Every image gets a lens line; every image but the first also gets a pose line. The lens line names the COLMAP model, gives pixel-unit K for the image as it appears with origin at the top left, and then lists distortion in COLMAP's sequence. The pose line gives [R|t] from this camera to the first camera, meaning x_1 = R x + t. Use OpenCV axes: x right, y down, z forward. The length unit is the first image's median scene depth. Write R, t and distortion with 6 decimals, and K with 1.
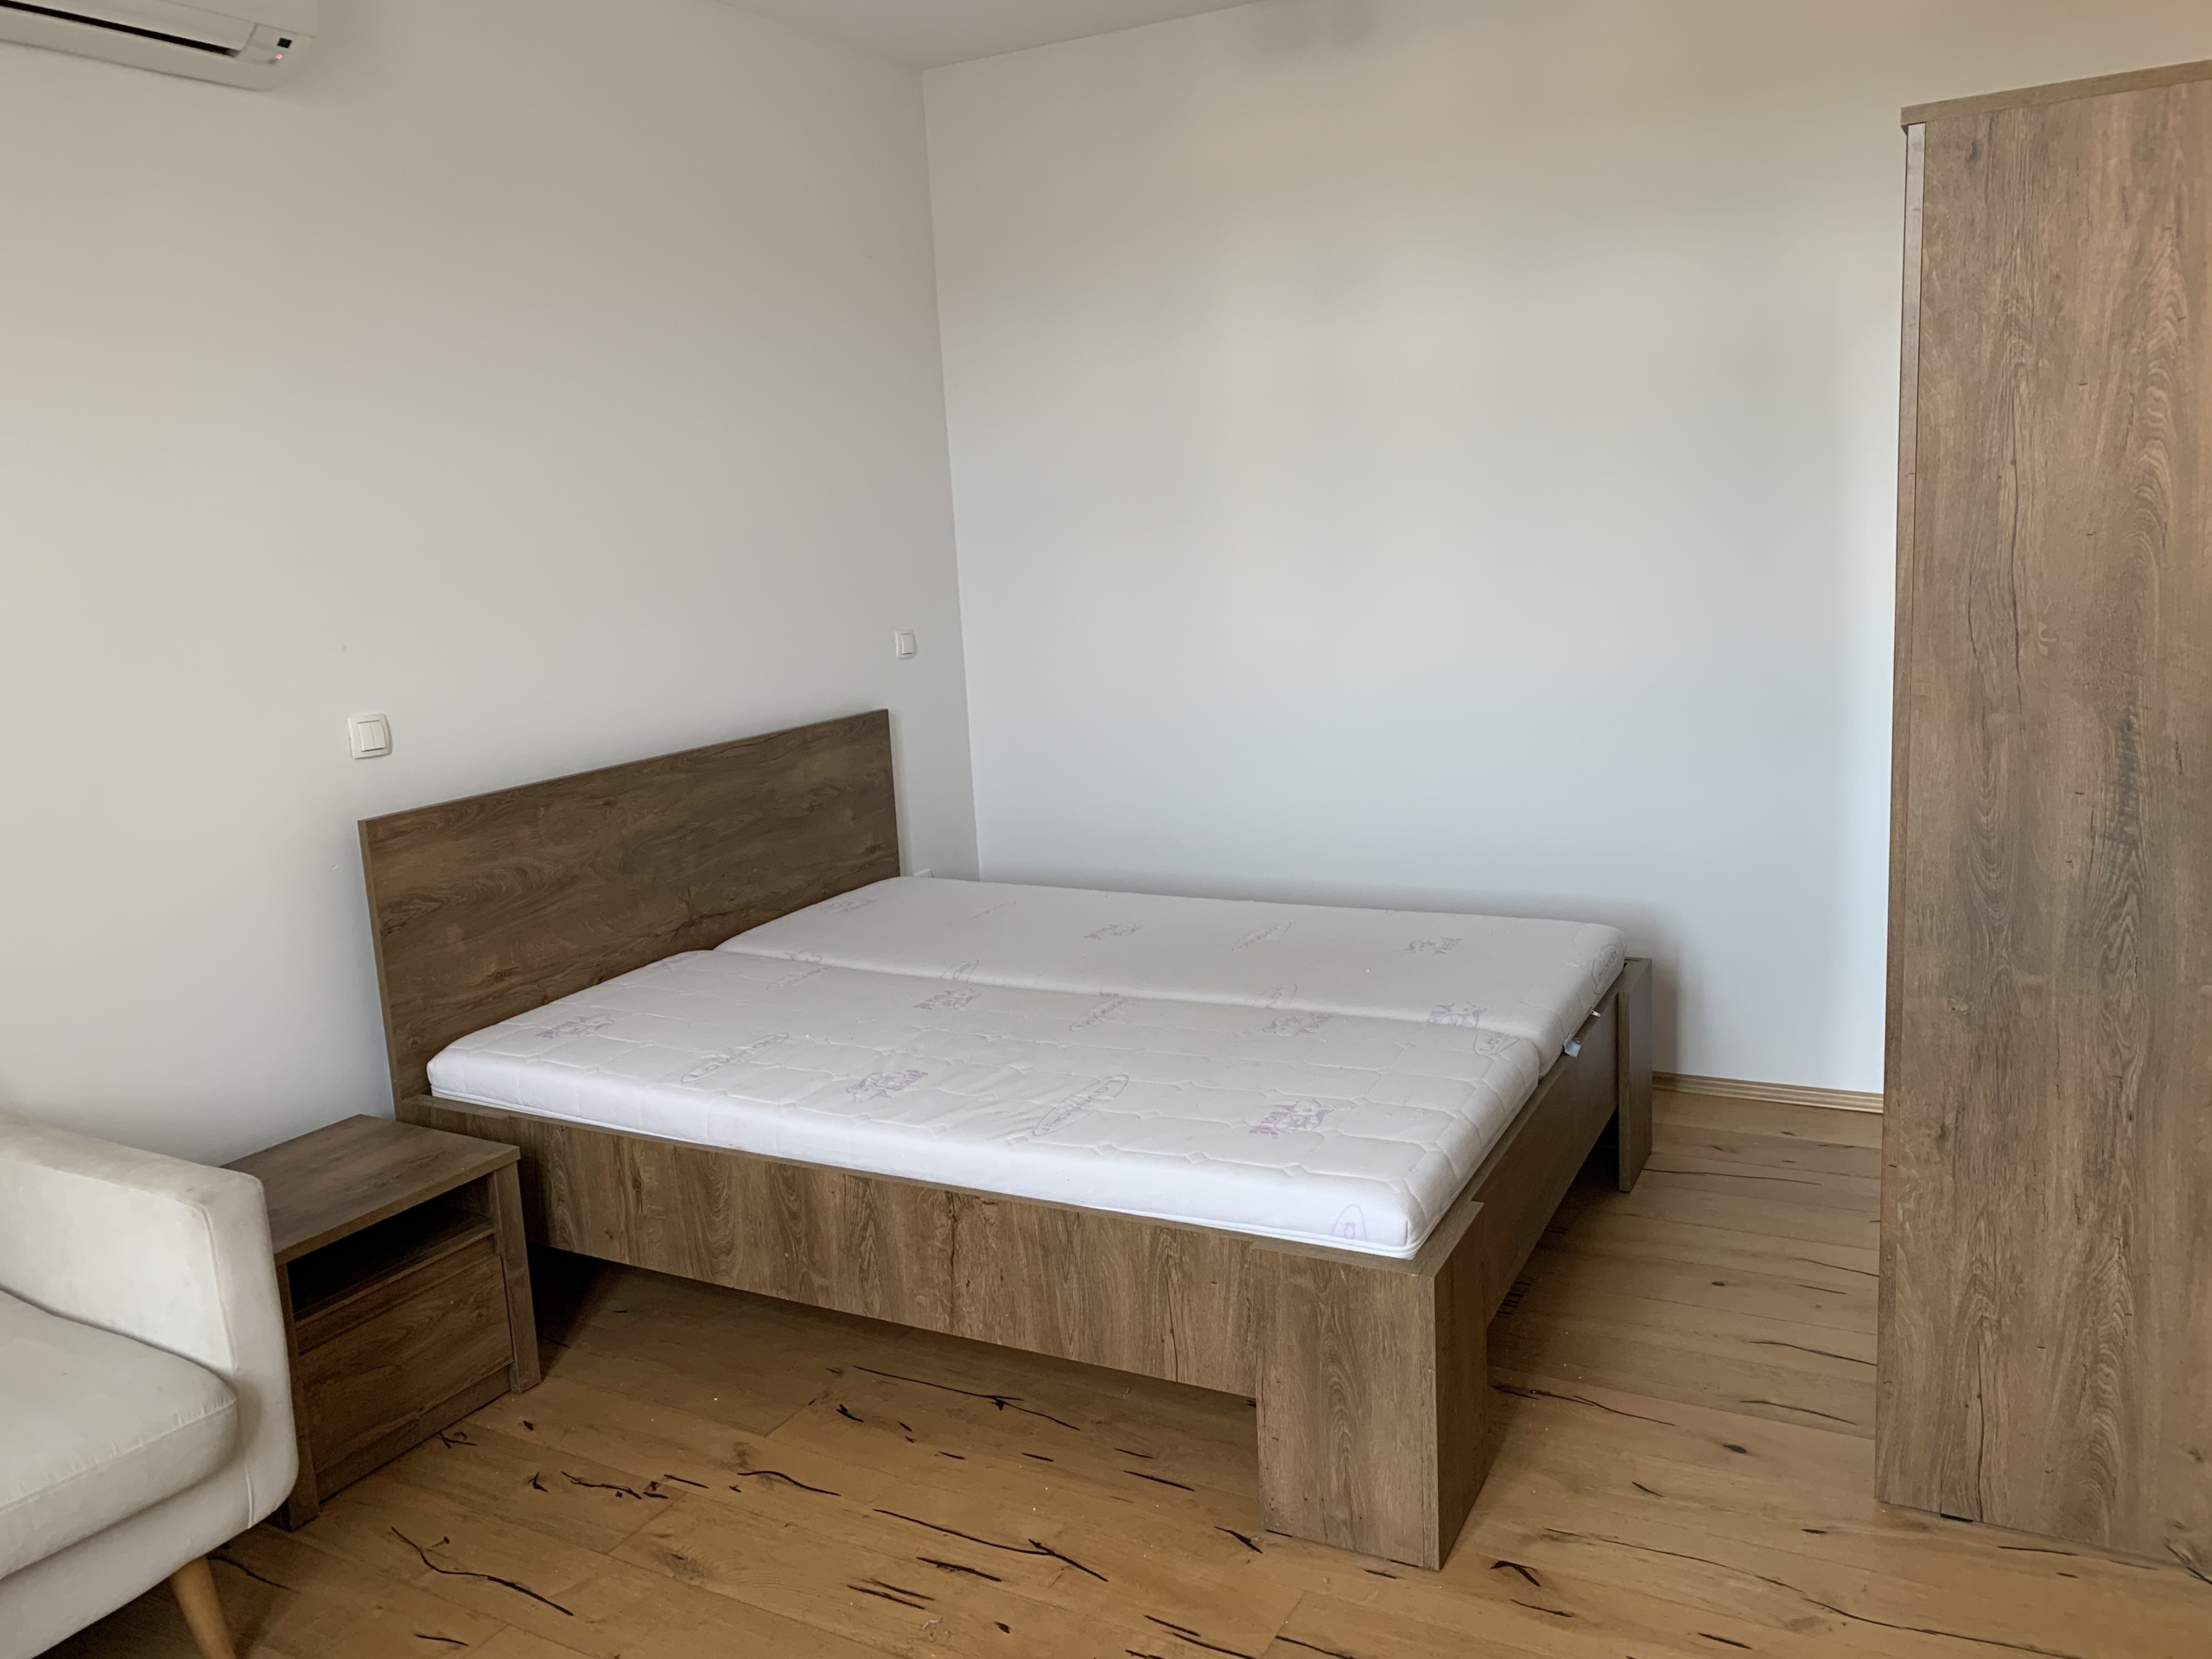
lens RADIAL K [[1693.5, 0, 1106.0], [0, 1693.5, 829.5], [0, 0, 1]] dist [0.025161, -0.023533]
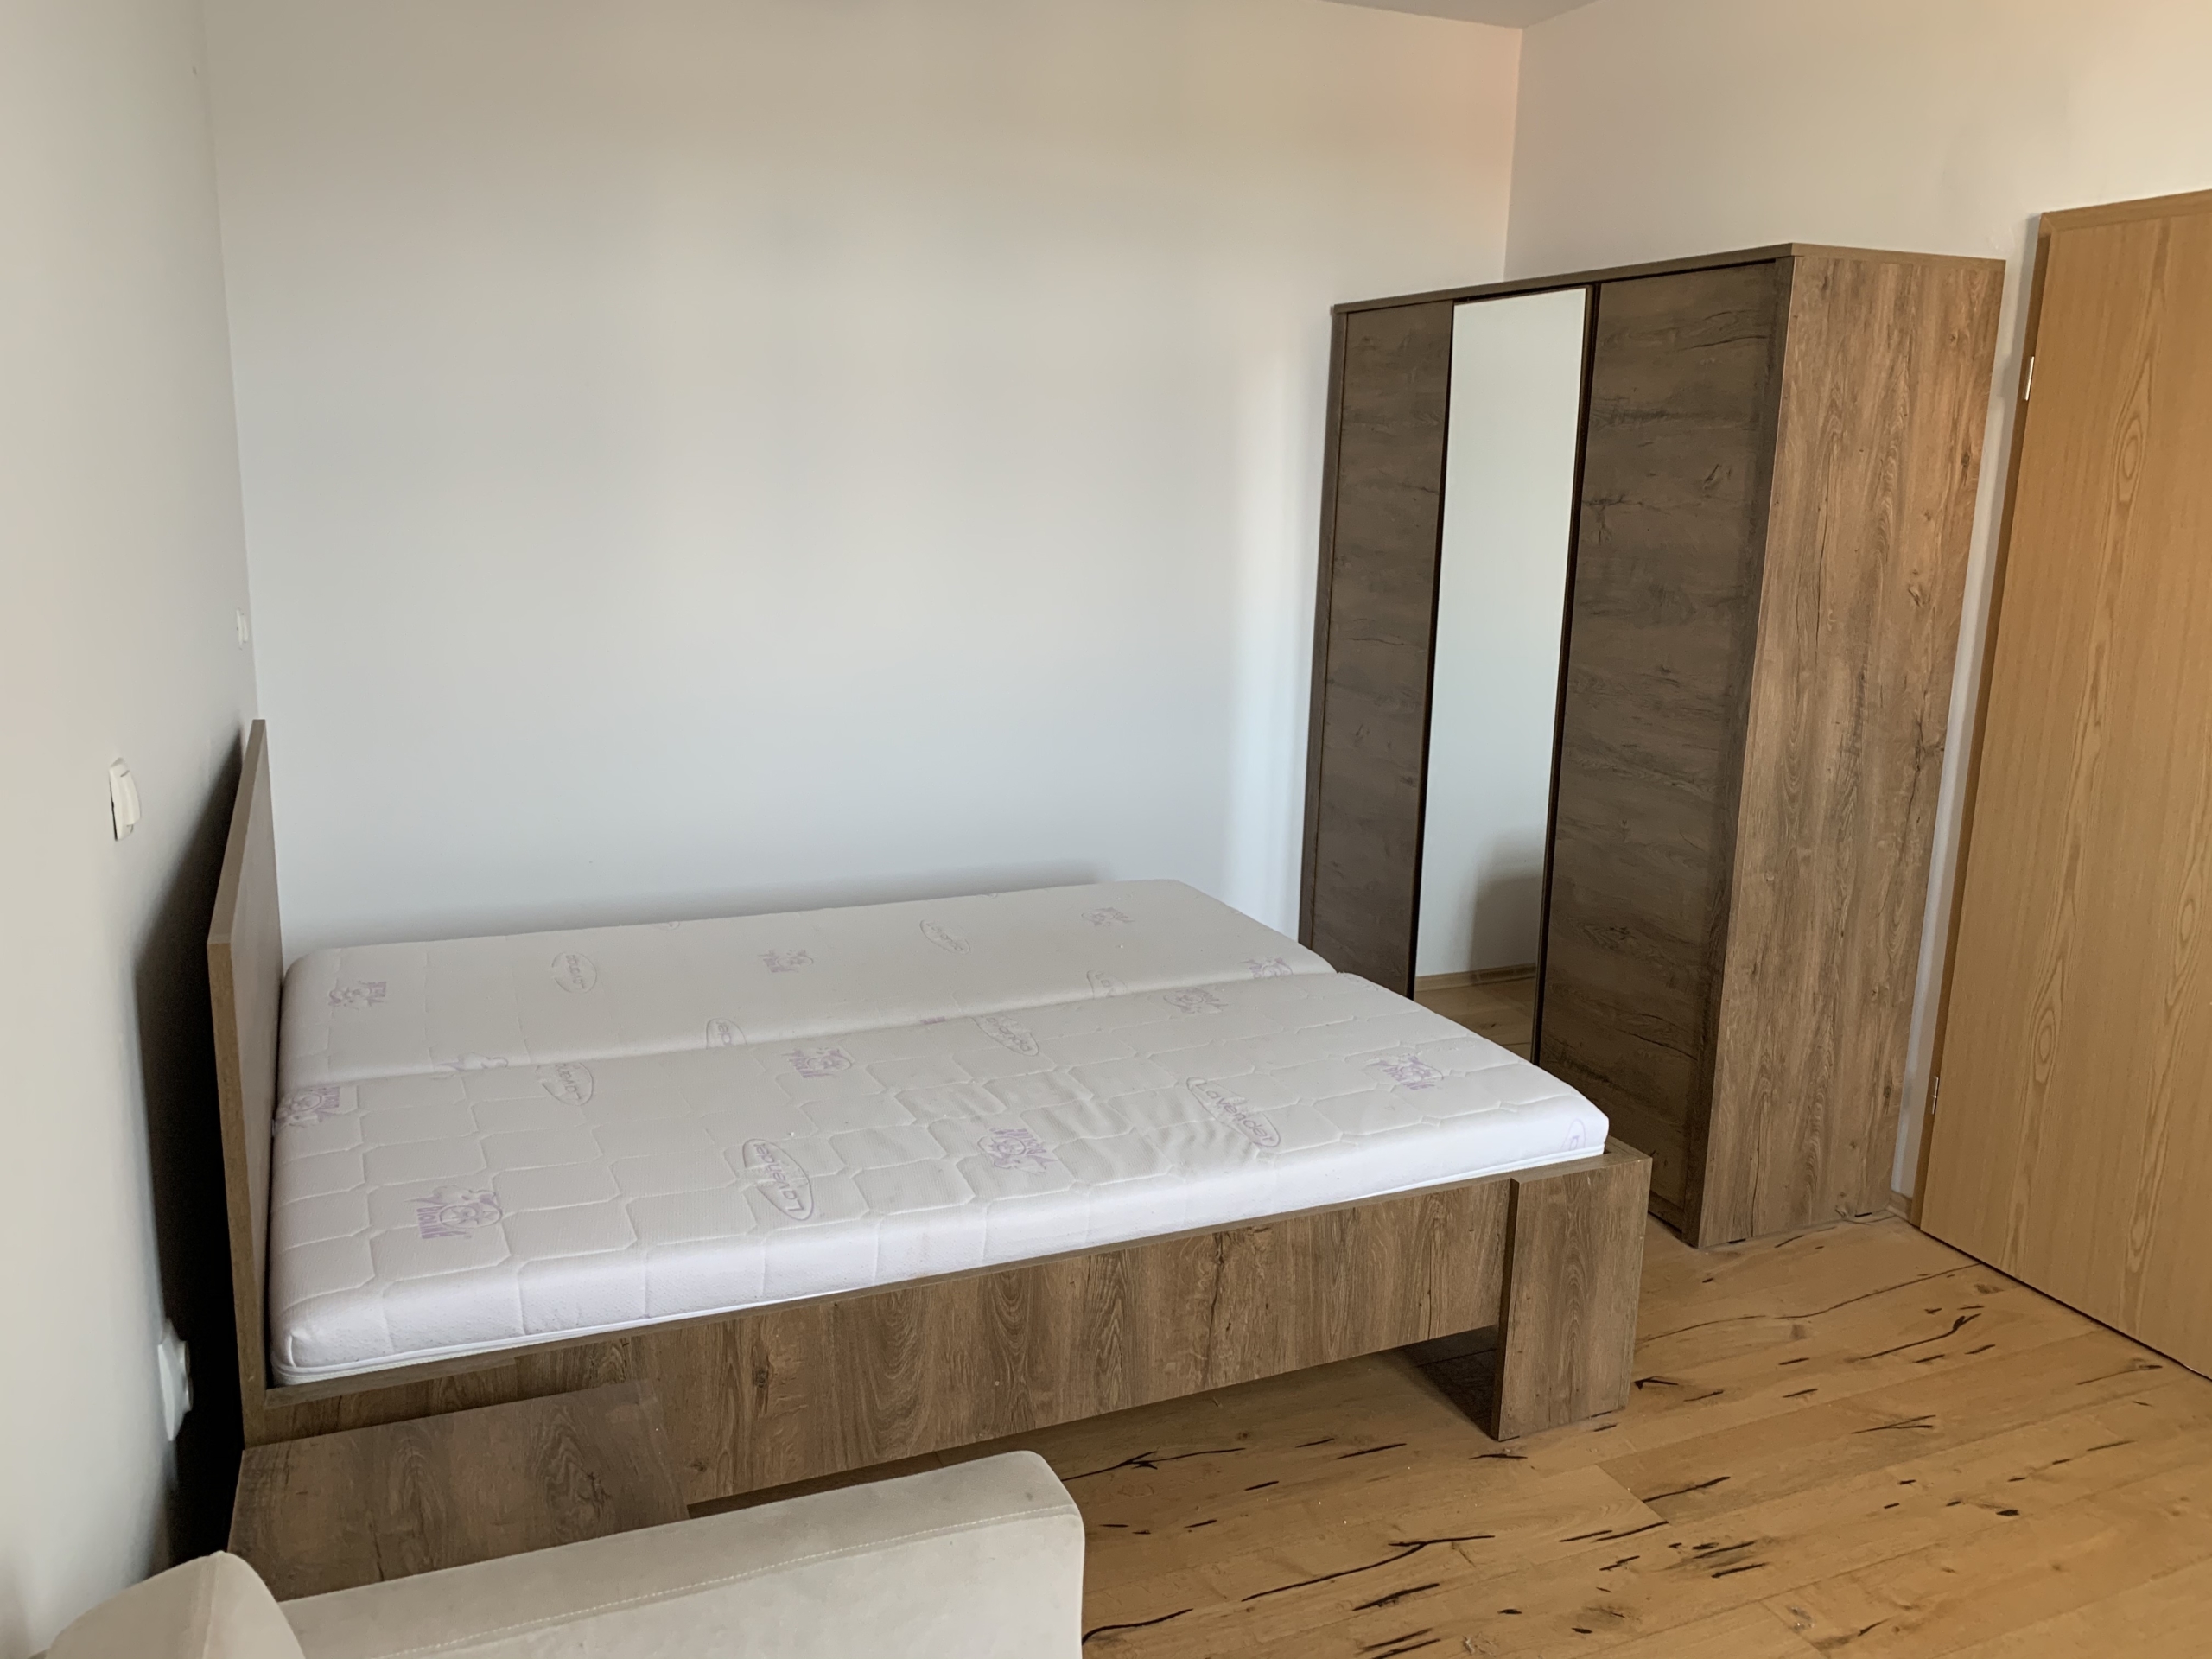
lens RADIAL K [[1714.8, 0, 1102.8], [0, 1714.8, 814.4], [0, 0, 1]] dist [0.008825, -0.000633]
pose [[0.610306, -0.092829, 0.786708, -0.837555], [0.089012, 0.994857, 0.048338, -0.059145], [-0.787149, 0.040525, 0.615430, 0.478780]]
